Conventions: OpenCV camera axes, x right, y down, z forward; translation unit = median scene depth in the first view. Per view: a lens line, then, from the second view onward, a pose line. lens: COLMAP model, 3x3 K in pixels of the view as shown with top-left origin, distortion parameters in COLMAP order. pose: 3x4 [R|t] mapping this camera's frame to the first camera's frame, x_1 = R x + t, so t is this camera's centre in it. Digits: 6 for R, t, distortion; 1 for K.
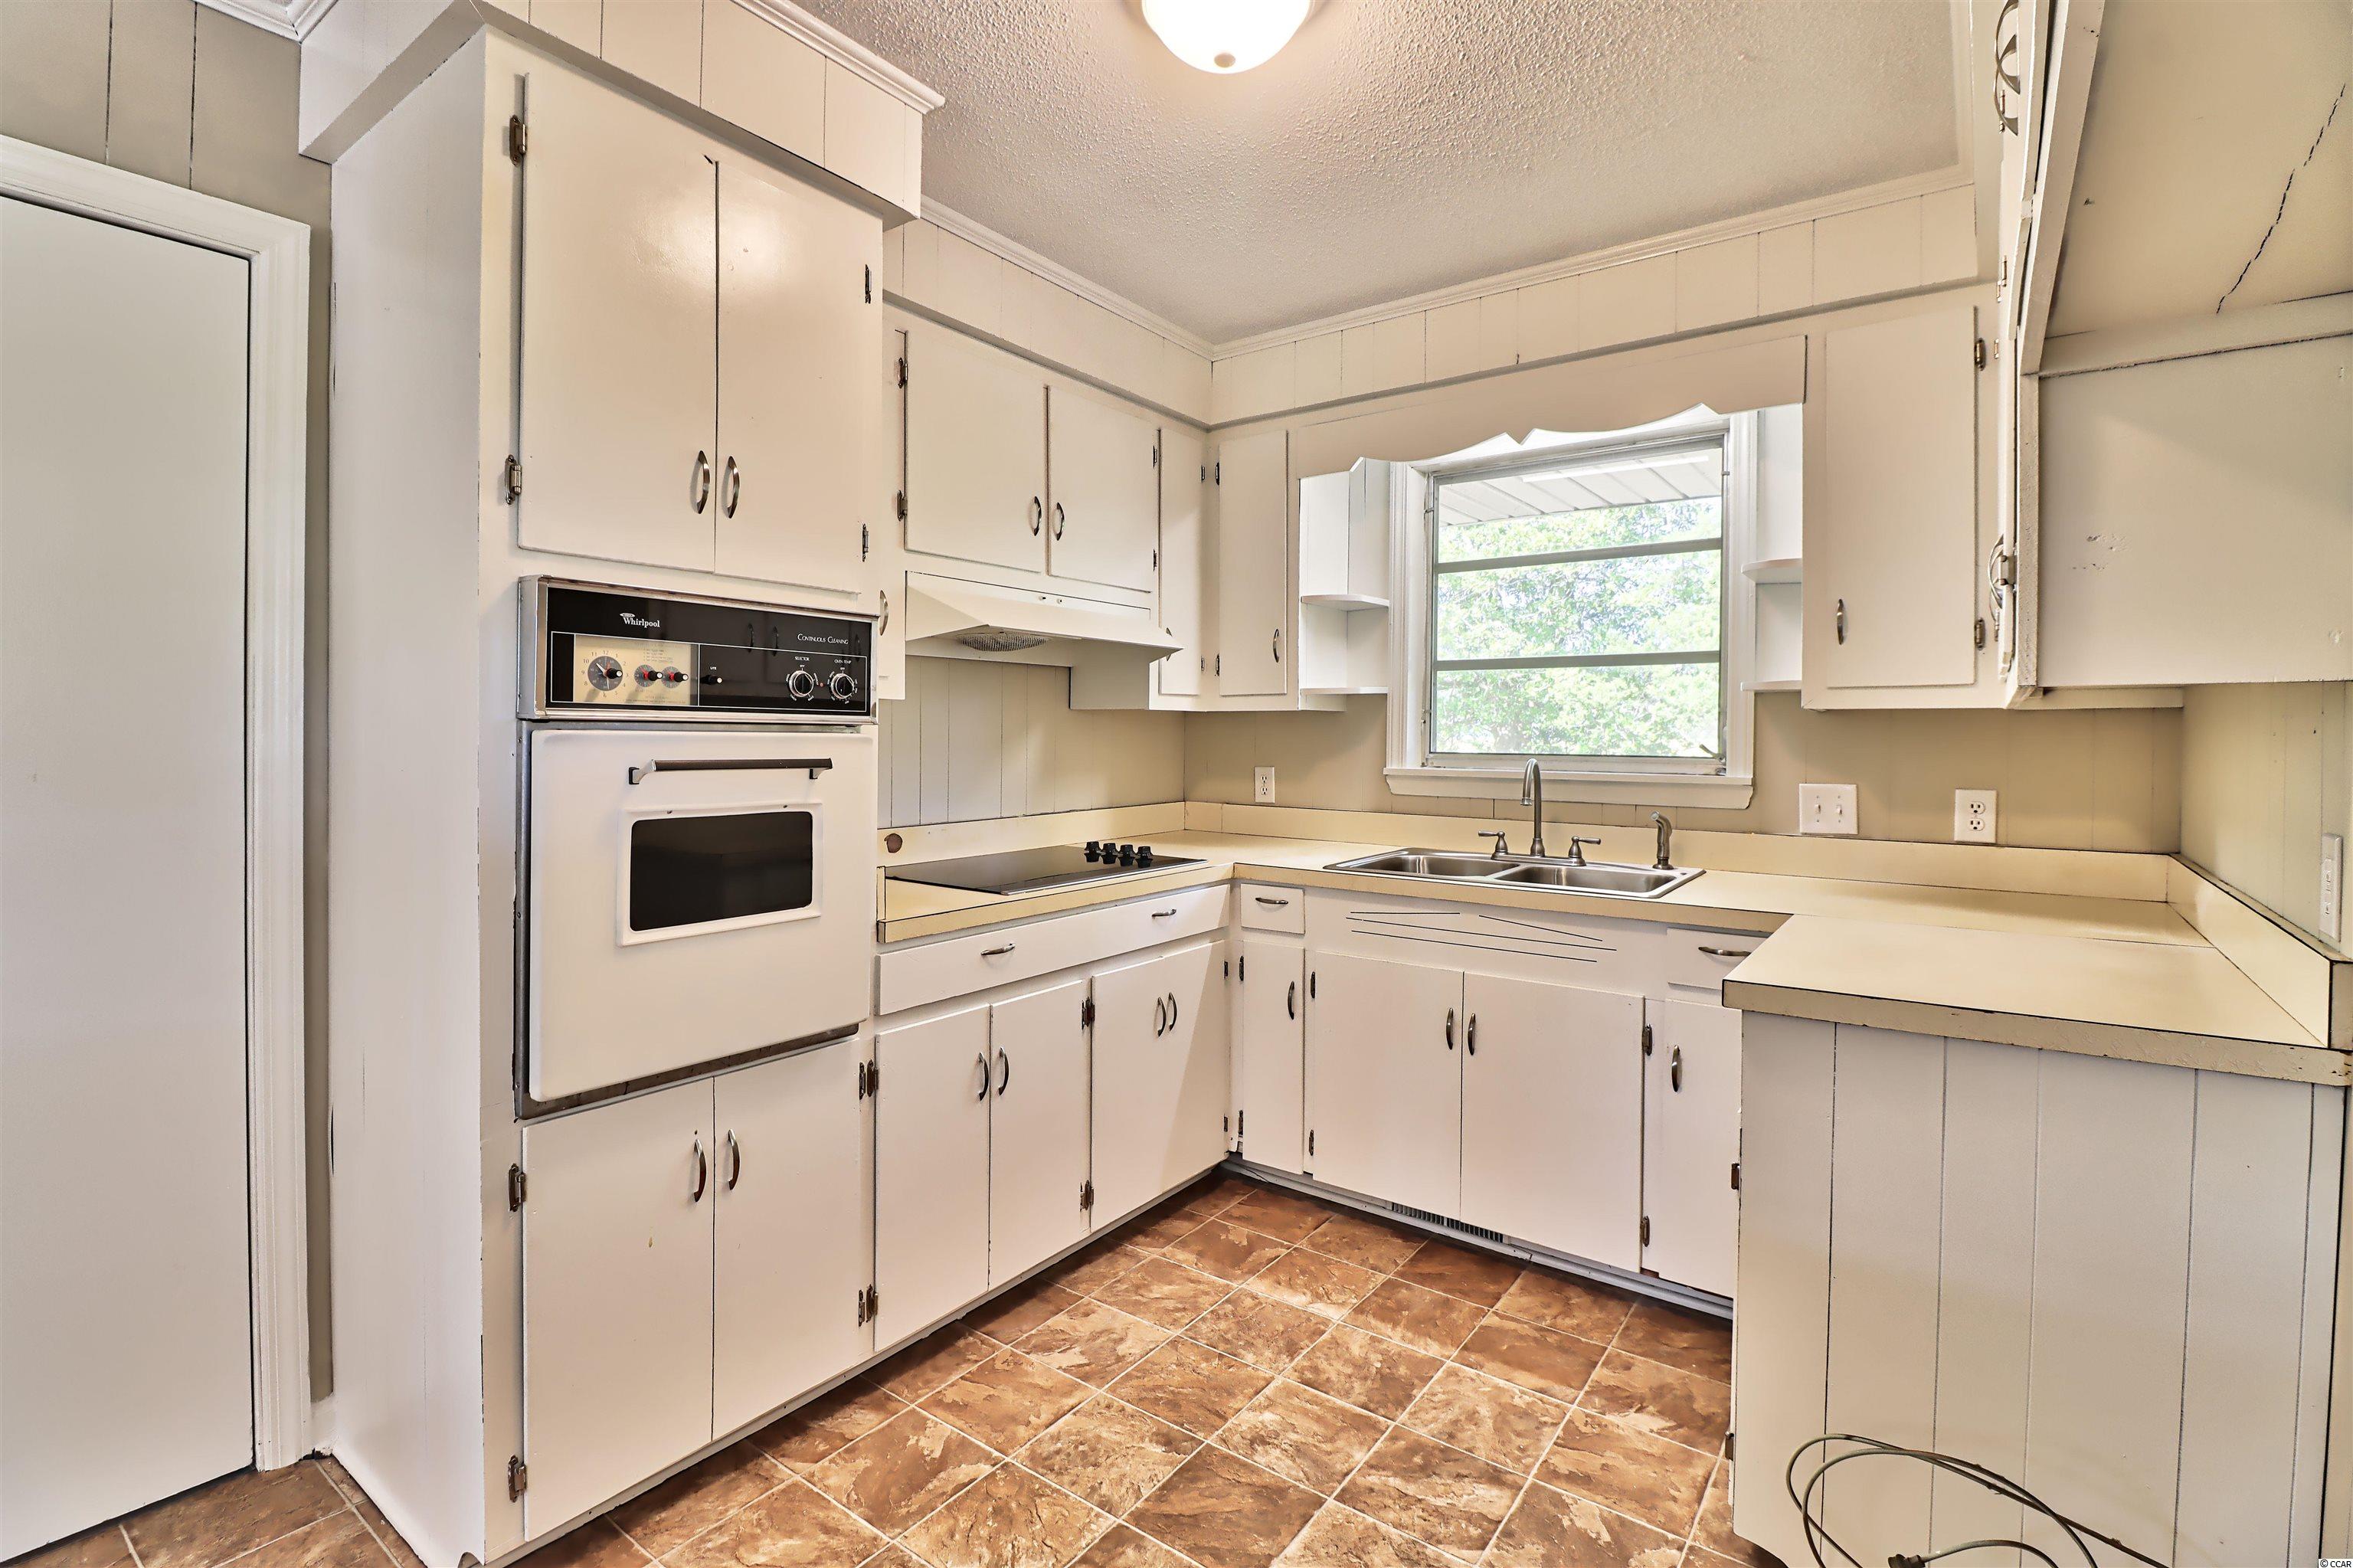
lens RADIAL K [[1085.1, 0, 1165.1], [0, 1085.1, 741.3], [0, 0, 1]] dist [-0.000392, -0.011959]
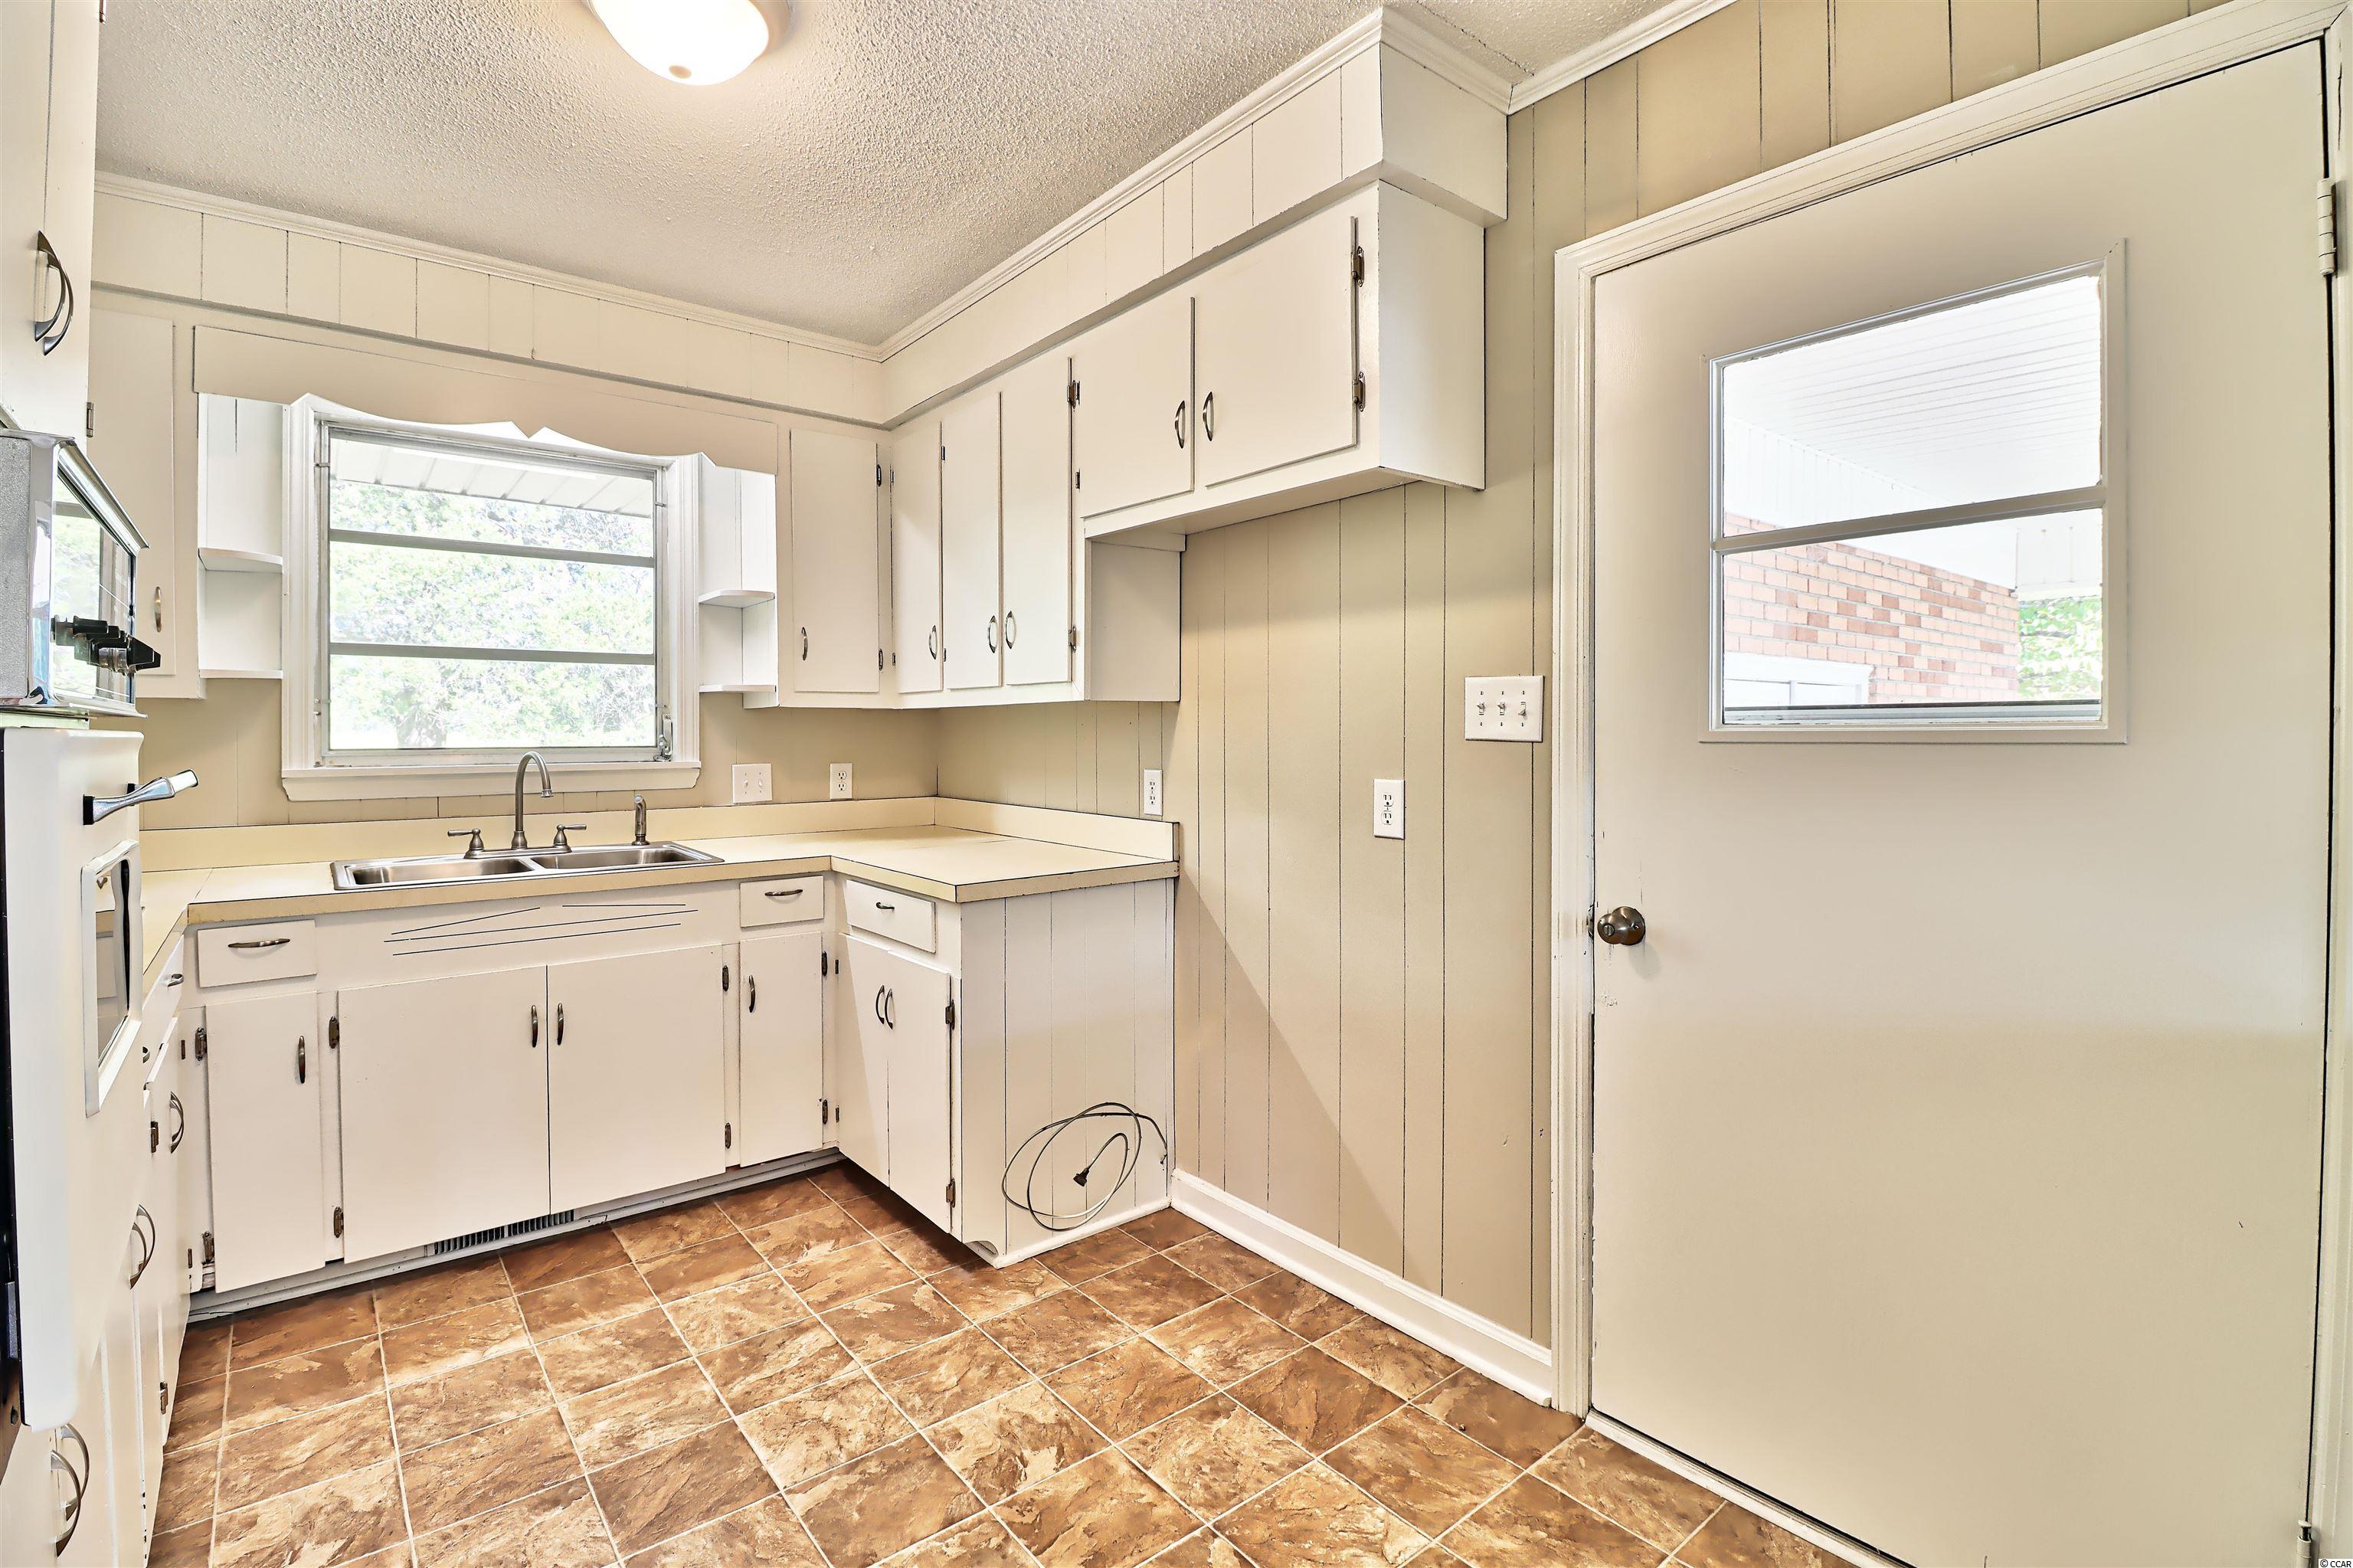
lens RADIAL K [[1085.1, 0, 1163.4], [0, 1085.1, 740.1], [0, 0, 1]] dist [-0.000392, -0.011959]
pose [[0.252636, -0.017568, 0.967402, -0.604117], [0.010351, 0.999827, 0.015454, -0.005030], [-0.967506, 0.006109, 0.252774, 0.219370]]
